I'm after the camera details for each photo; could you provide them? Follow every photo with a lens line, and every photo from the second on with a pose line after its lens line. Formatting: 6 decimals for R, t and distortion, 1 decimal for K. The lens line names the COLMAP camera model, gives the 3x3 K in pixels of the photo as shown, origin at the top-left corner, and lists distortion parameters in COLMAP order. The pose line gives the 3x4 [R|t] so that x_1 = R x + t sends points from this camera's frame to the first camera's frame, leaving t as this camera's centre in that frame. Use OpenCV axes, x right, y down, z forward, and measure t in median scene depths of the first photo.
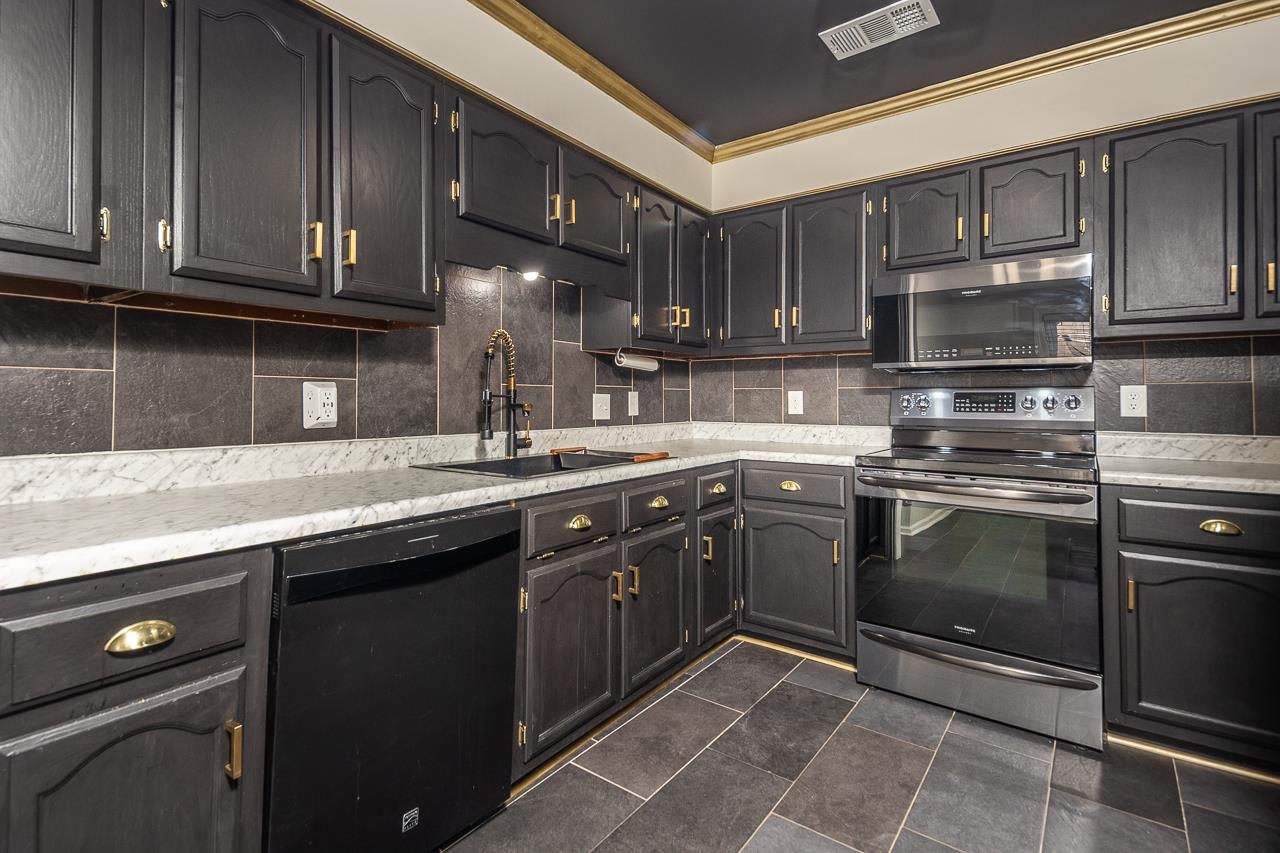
lens RADIAL K [[606.0, 0, 643.8], [0, 606.0, 390.4], [0, 0, 1]] dist [0.000656, -0.000423]
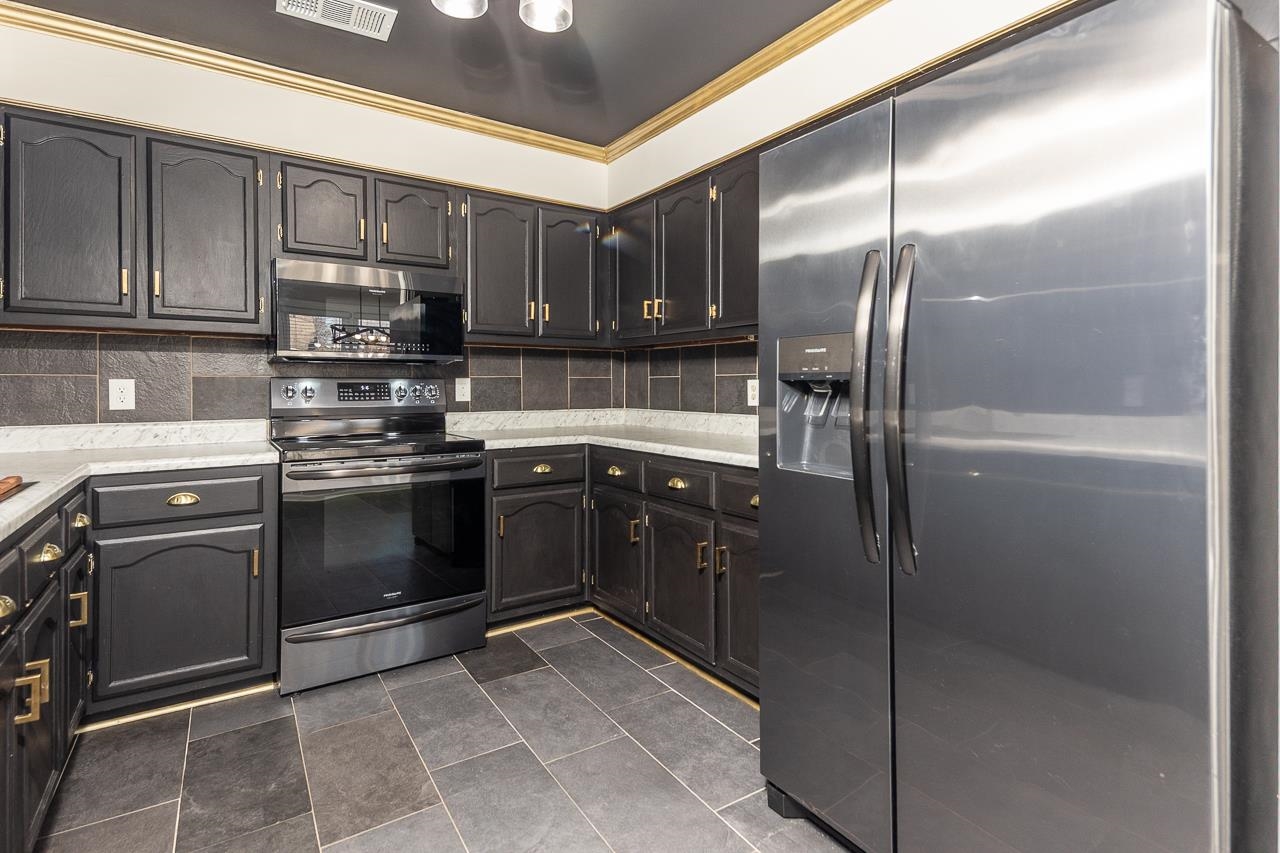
lens RADIAL K [[606.0, 0, 643.8], [0, 606.0, 390.4], [0, 0, 1]] dist [0.000656, -0.000423]
pose [[0.329894, -0.005233, 0.944003, -0.332428], [-0.006658, 0.999947, 0.007869, 0.006228], [-0.943994, -0.008881, 0.329842, 0.181779]]
